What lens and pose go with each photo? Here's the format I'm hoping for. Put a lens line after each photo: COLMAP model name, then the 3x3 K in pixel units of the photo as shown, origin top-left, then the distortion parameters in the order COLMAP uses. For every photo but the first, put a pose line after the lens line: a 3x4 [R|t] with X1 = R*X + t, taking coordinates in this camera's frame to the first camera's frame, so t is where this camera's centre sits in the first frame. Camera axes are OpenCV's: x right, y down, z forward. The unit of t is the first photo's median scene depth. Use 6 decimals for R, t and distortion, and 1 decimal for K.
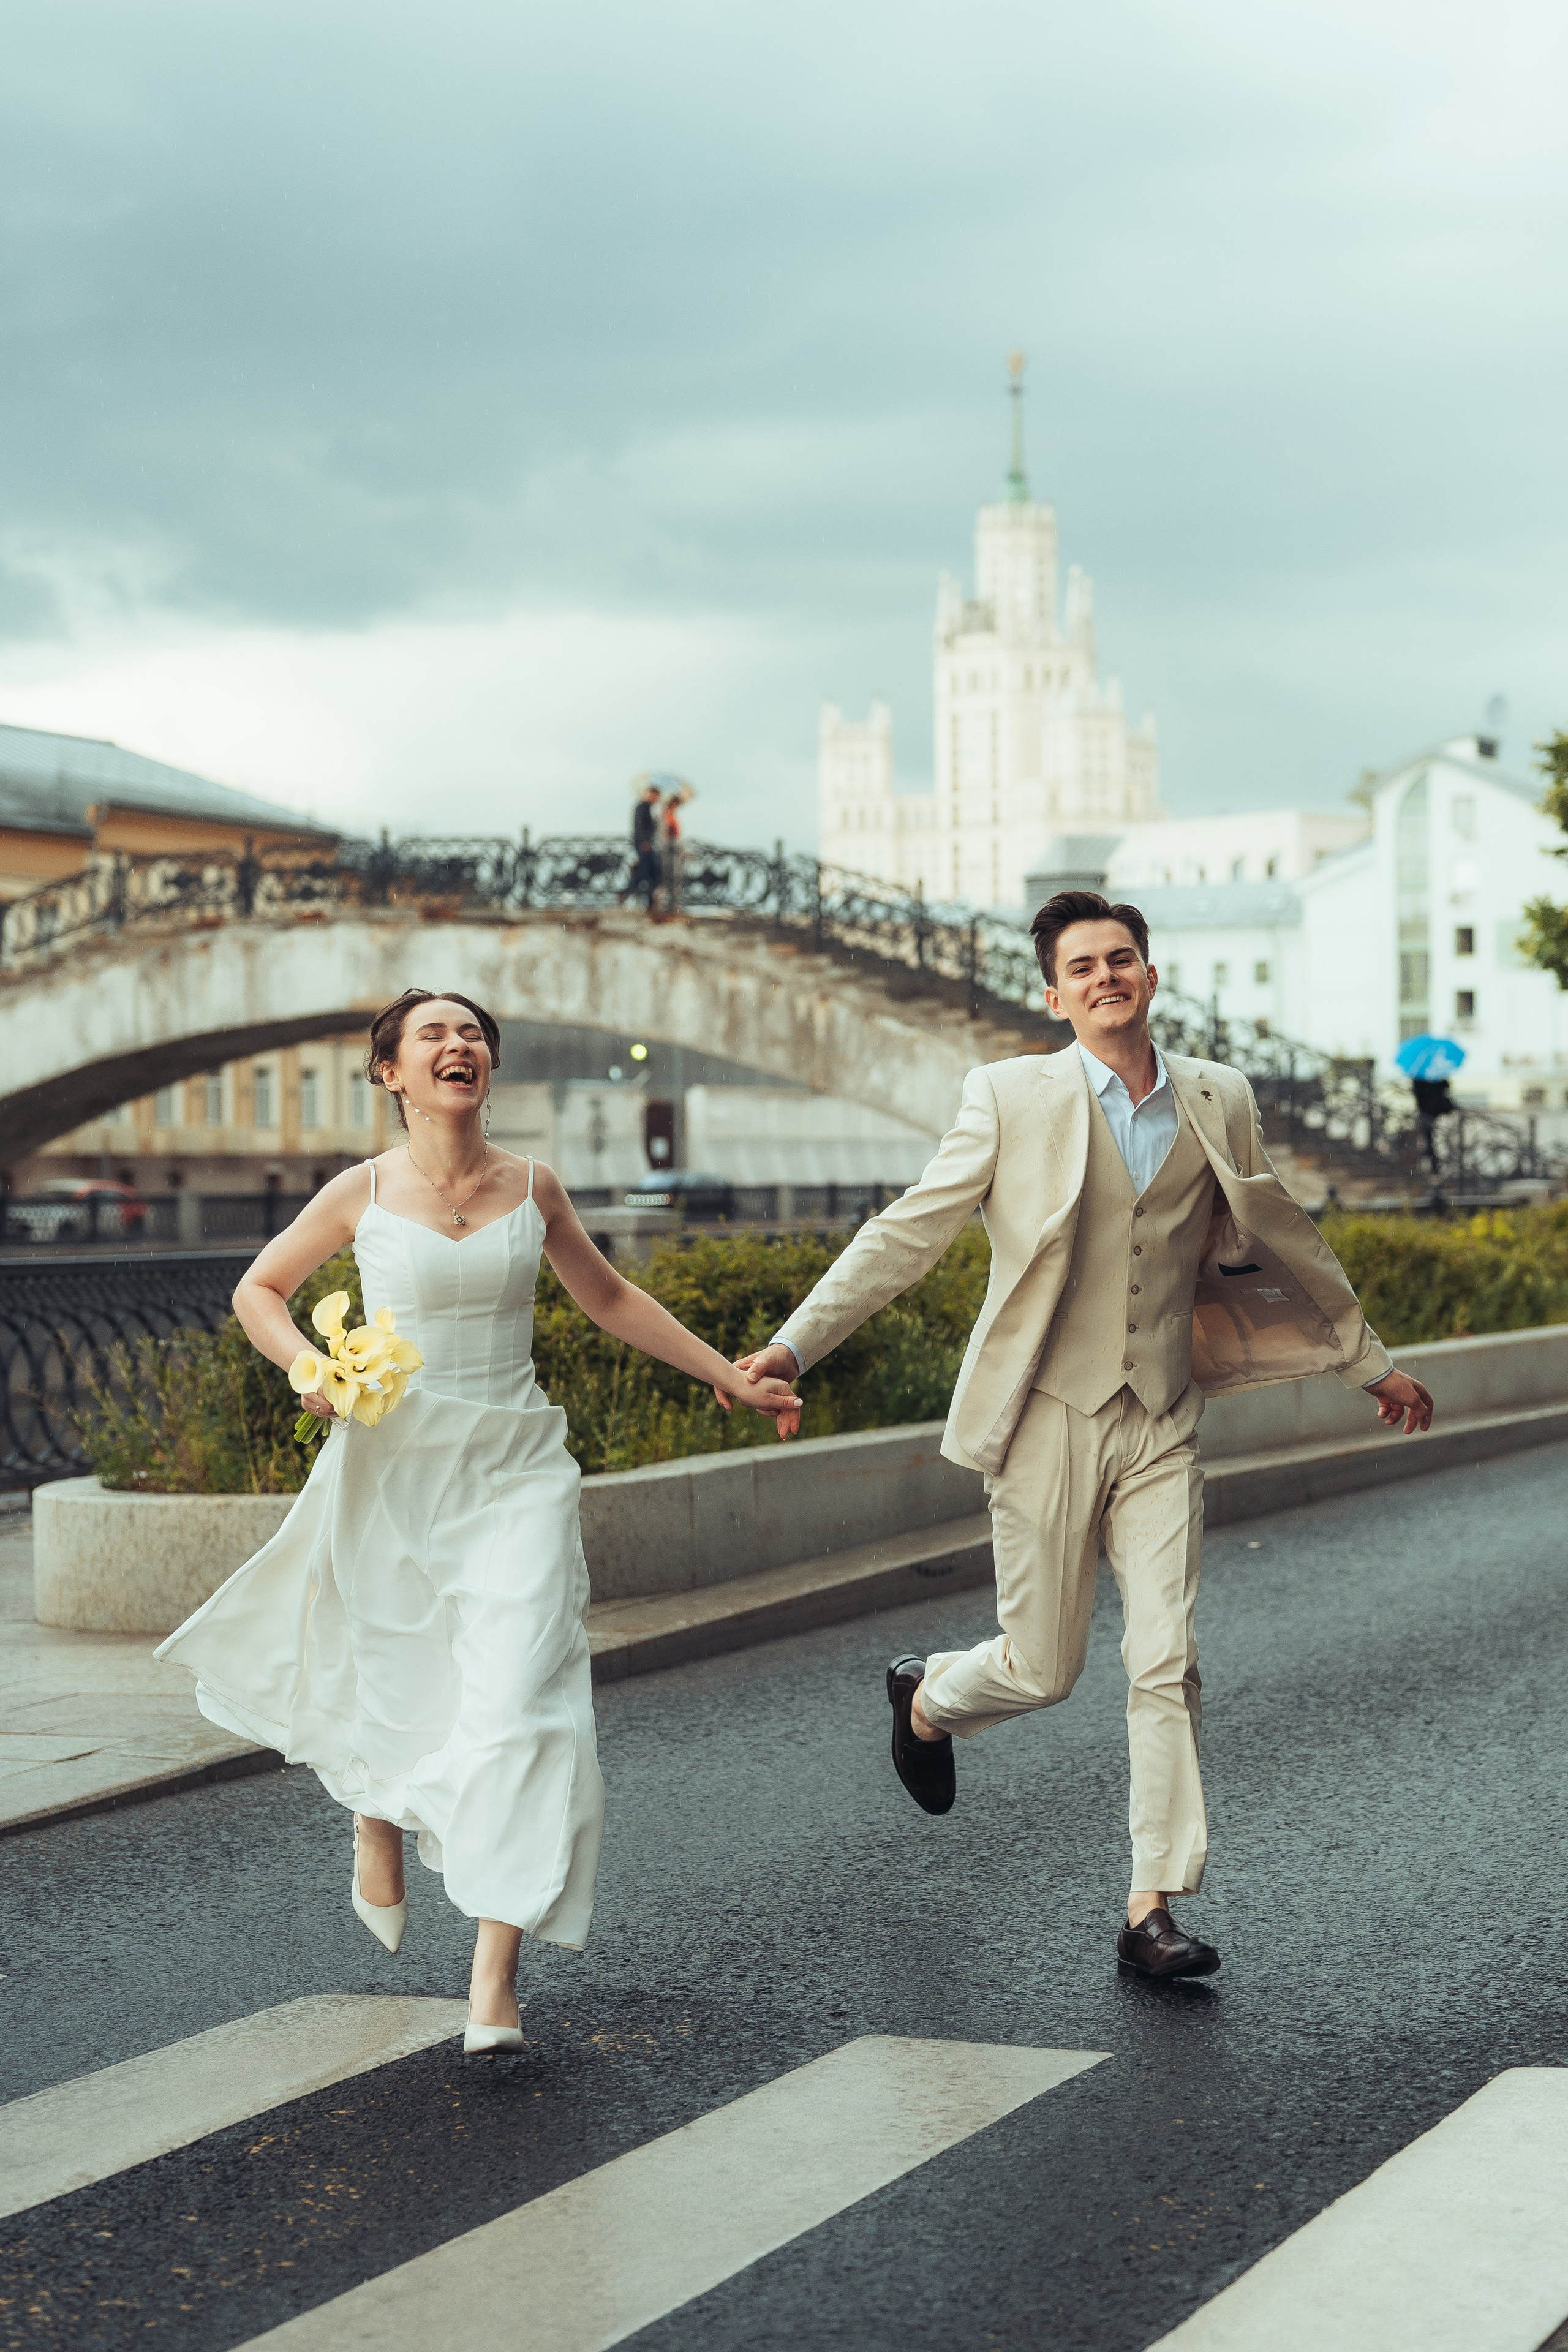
lens RADIAL K [[4249.3, 0, 881.1], [0, 4249.3, 1288.8], [0, 0, 1]] dist [-0.026143, 0.000000]
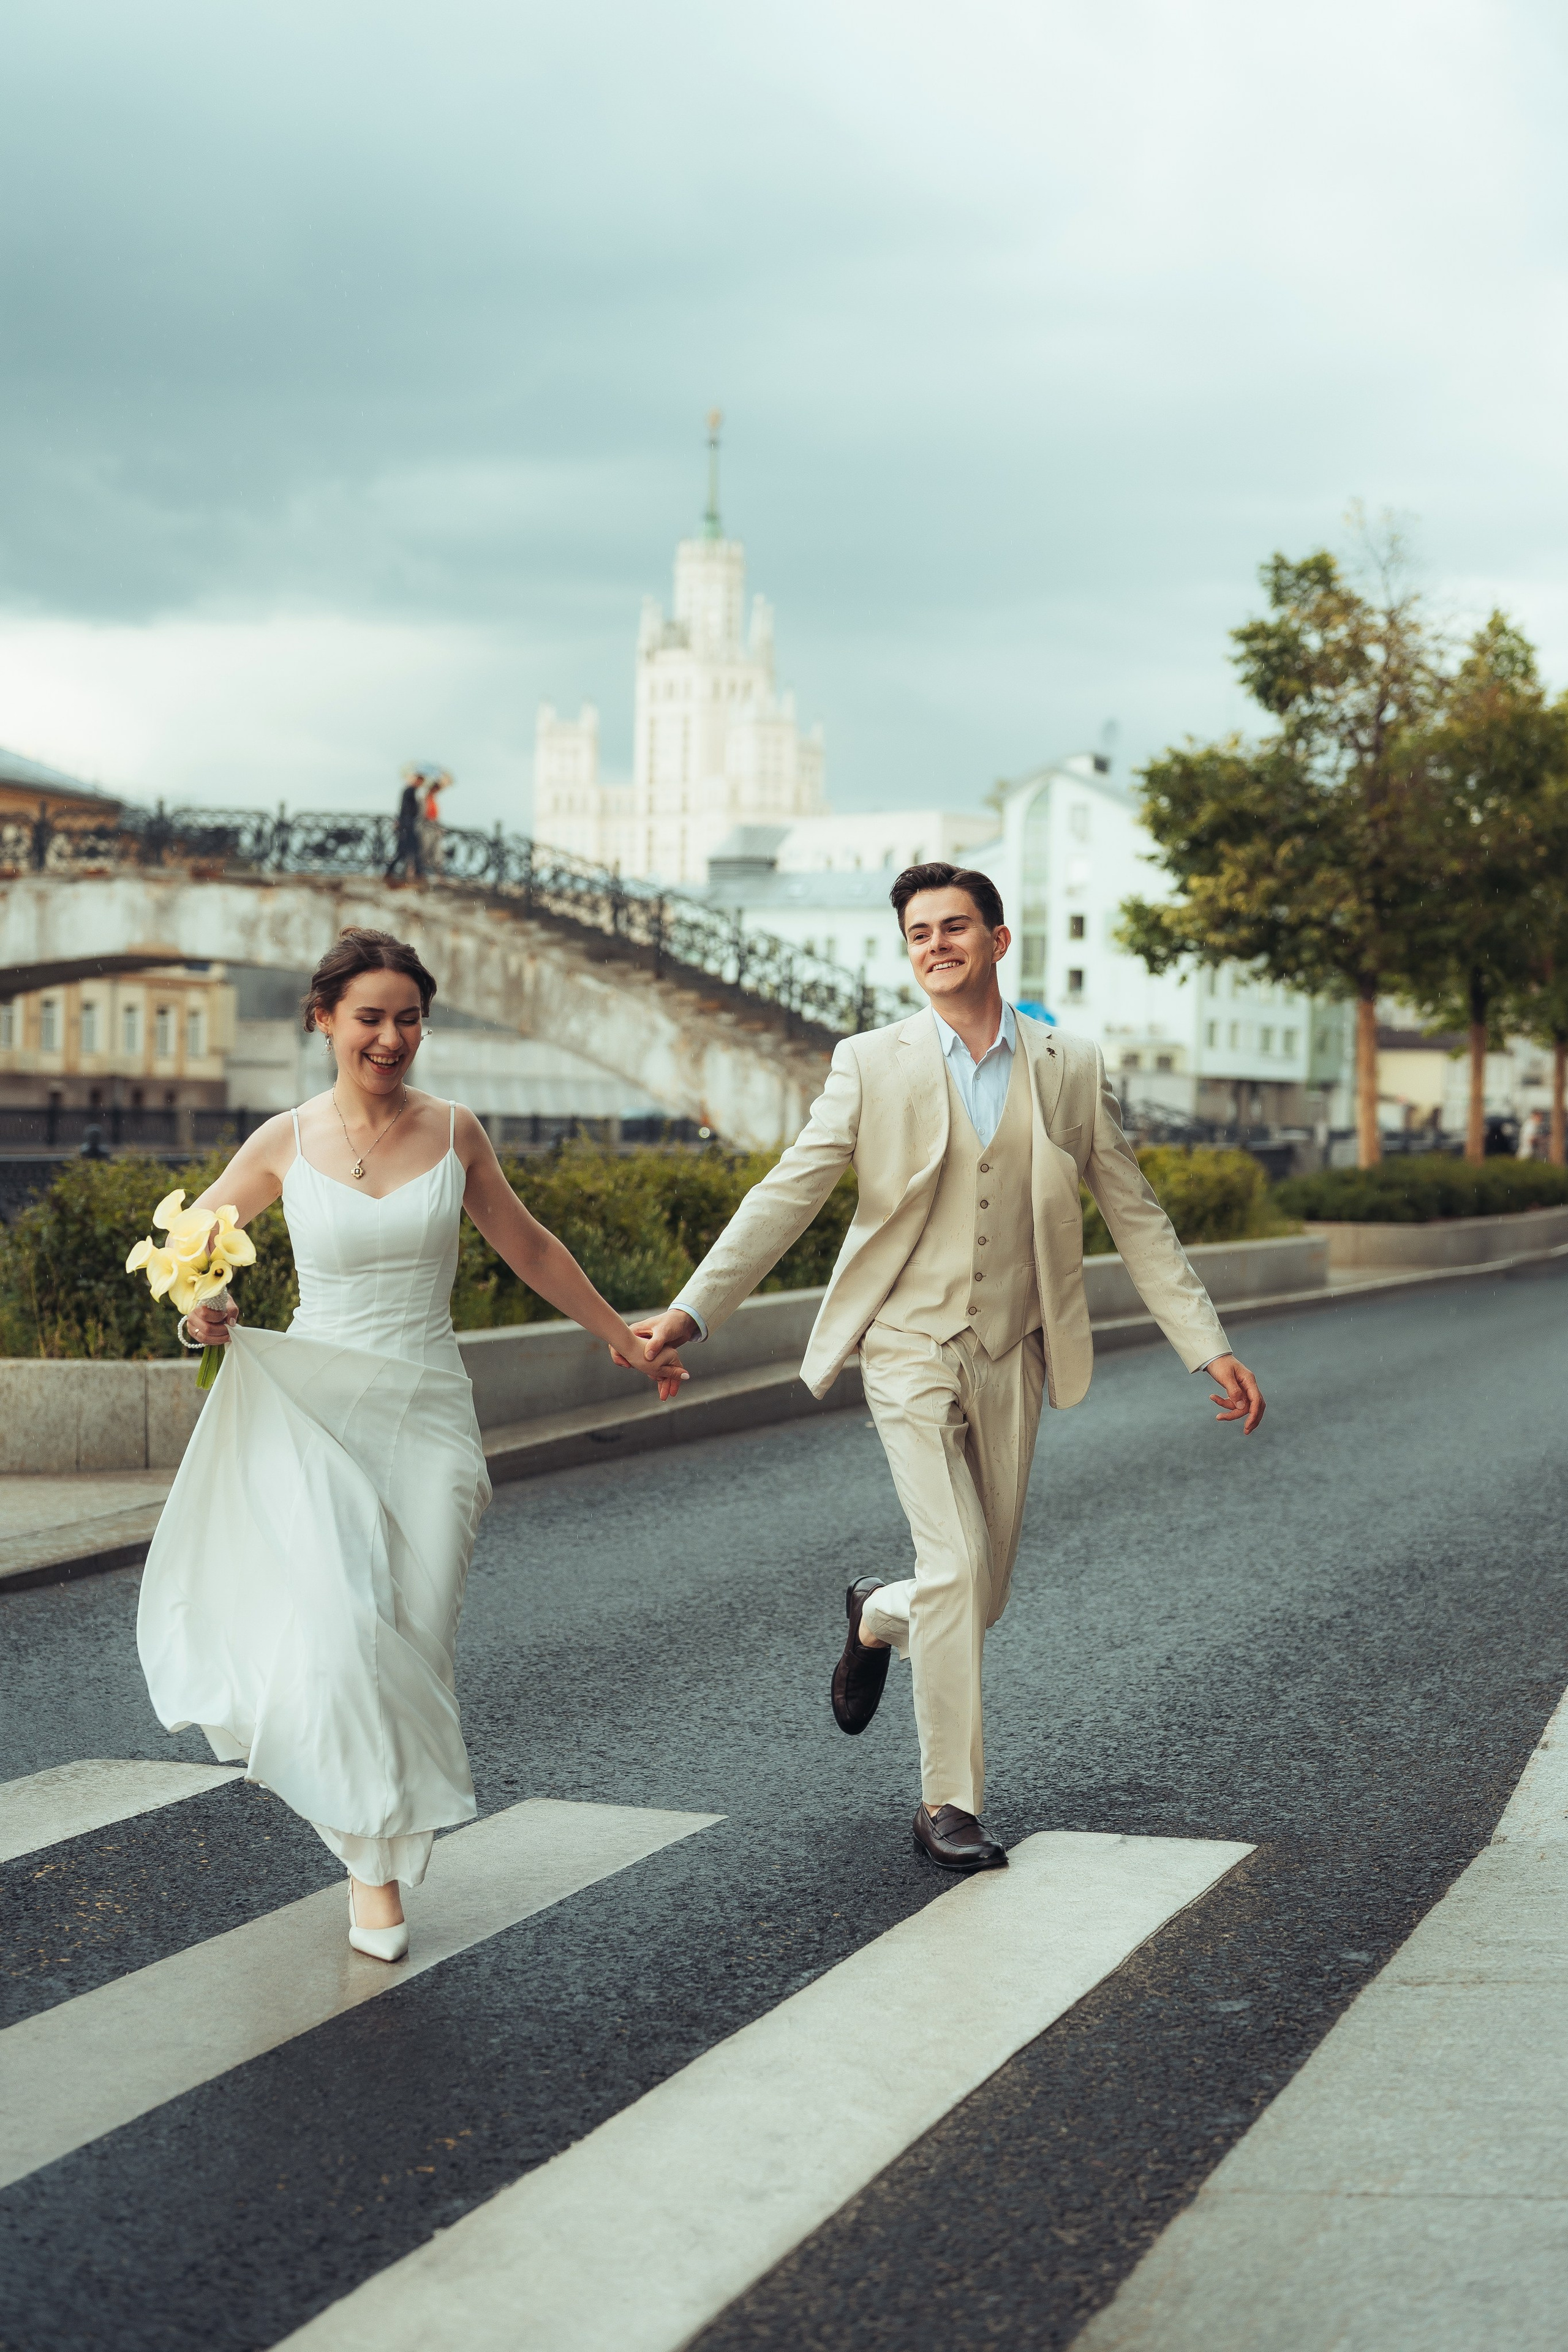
lens RADIAL K [[3618.6, 0, 806.8], [0, 3618.6, 1256.6], [0, 0, 1]] dist [-0.028306, 0.000000]
pose [[0.997482, 0.029905, 0.064302, 0.000442], [-0.030747, 0.999453, 0.012145, 0.000080], [-0.063904, -0.014091, 0.997857, -0.007548]]
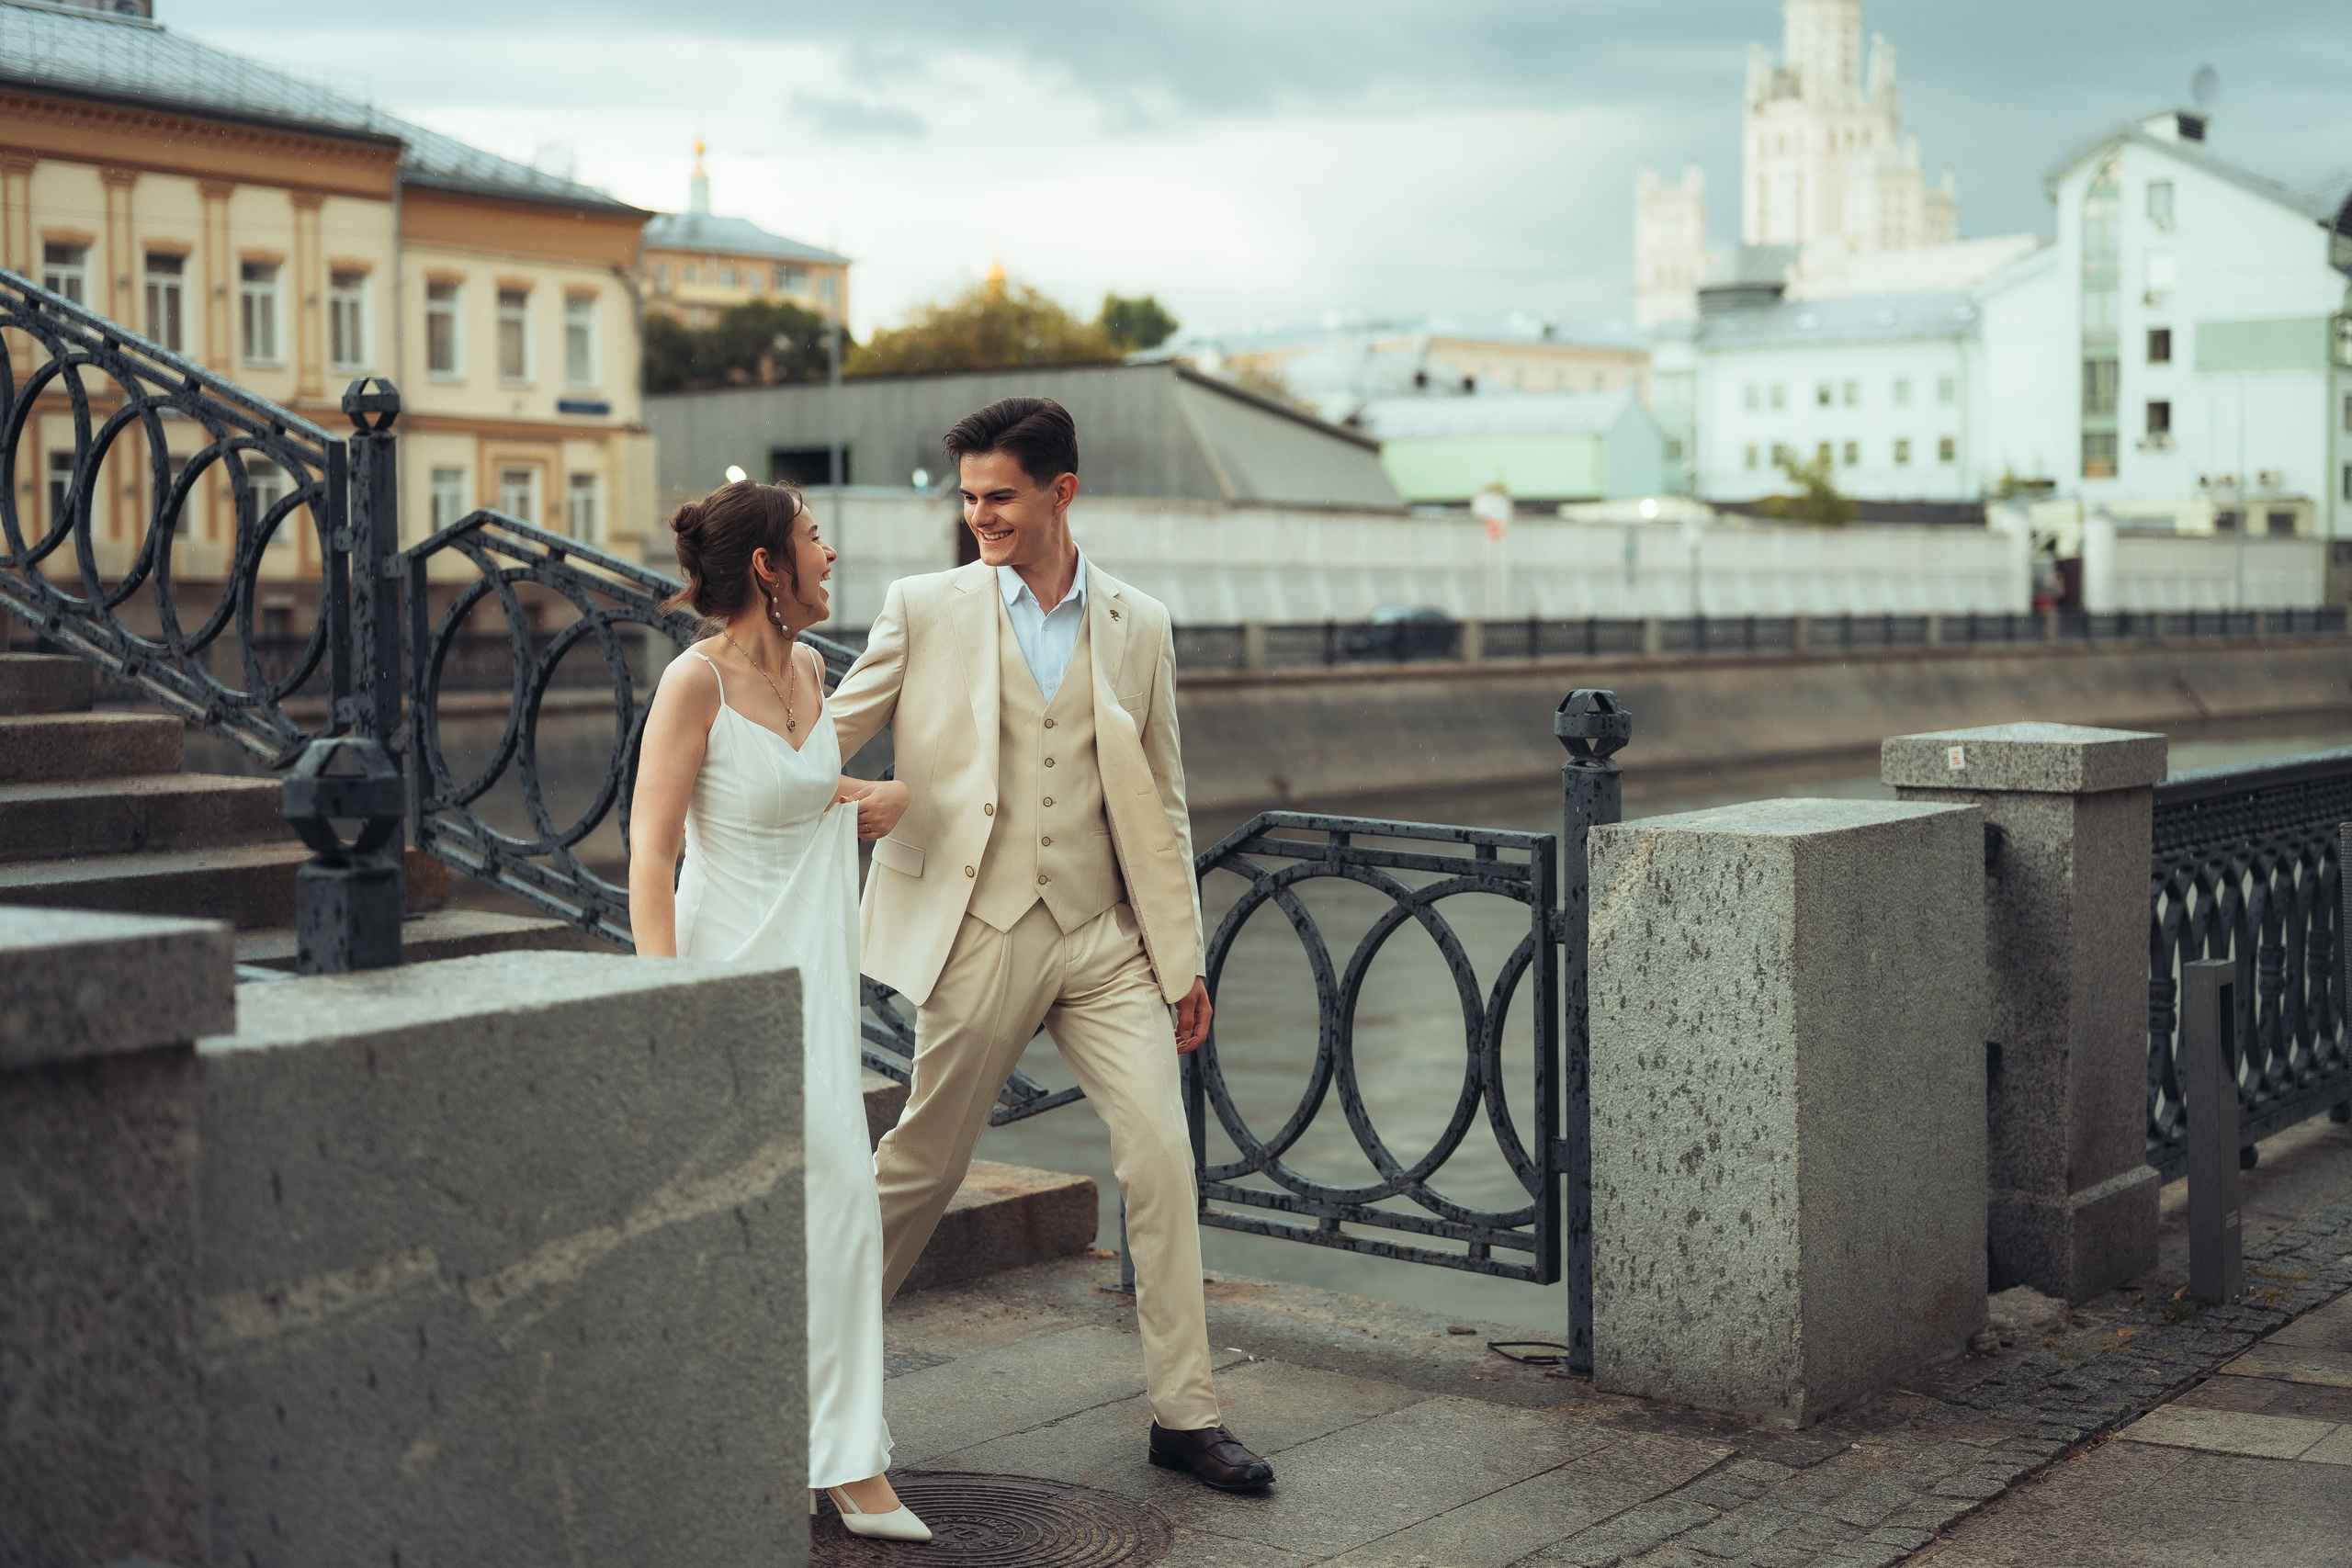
lens RADIAL K [[3618.2, 0, 1173.0], [0, 3618.2, 922.9], [0, 0, 1]] dist [-0.028306, 0.000000]
pose [[0.987616, 0.016512, -0.156017, 0.134838], [-0.006908, 0.998058, 0.061904, -0.016951], [0.156736, -0.060060, 0.985813, 0.544955]]
